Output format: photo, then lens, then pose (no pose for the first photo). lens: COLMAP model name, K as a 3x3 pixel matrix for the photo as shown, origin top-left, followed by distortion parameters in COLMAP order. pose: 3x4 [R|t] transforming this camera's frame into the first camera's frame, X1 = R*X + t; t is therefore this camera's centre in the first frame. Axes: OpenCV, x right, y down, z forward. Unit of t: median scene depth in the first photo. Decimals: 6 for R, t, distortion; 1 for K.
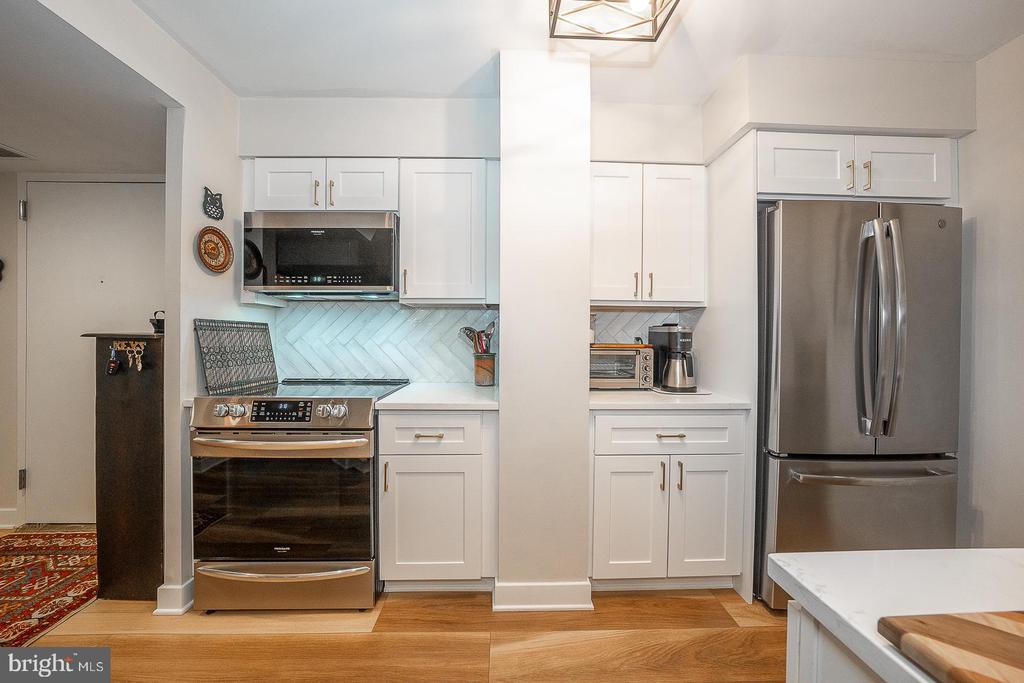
lens RADIAL K [[354.0, 0, 513.1], [0, 354.0, 338.9], [0, 0, 1]] dist [-0.020693, 0.003409]
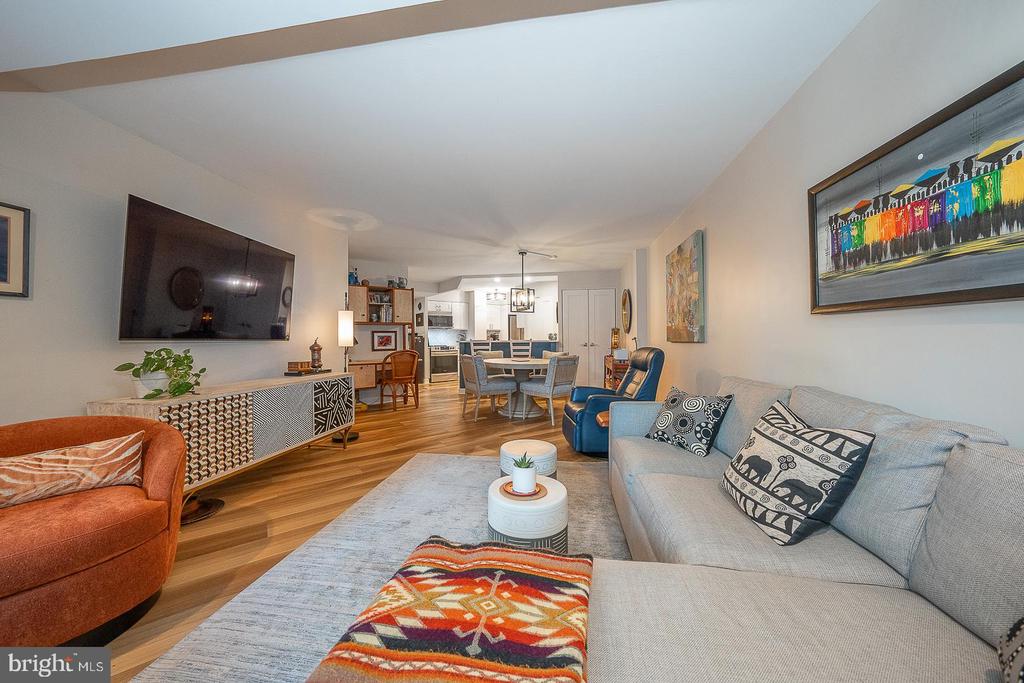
lens RADIAL K [[354.0, 0, 513.5], [0, 354.0, 339.5], [0, 0, 1]] dist [-0.020693, 0.003409]
pose [[0.815064, -0.014248, 0.579196, -2.744229], [0.017875, 0.999840, -0.000557, 0.066657], [-0.579096, 0.010807, 0.815188, -3.996523]]
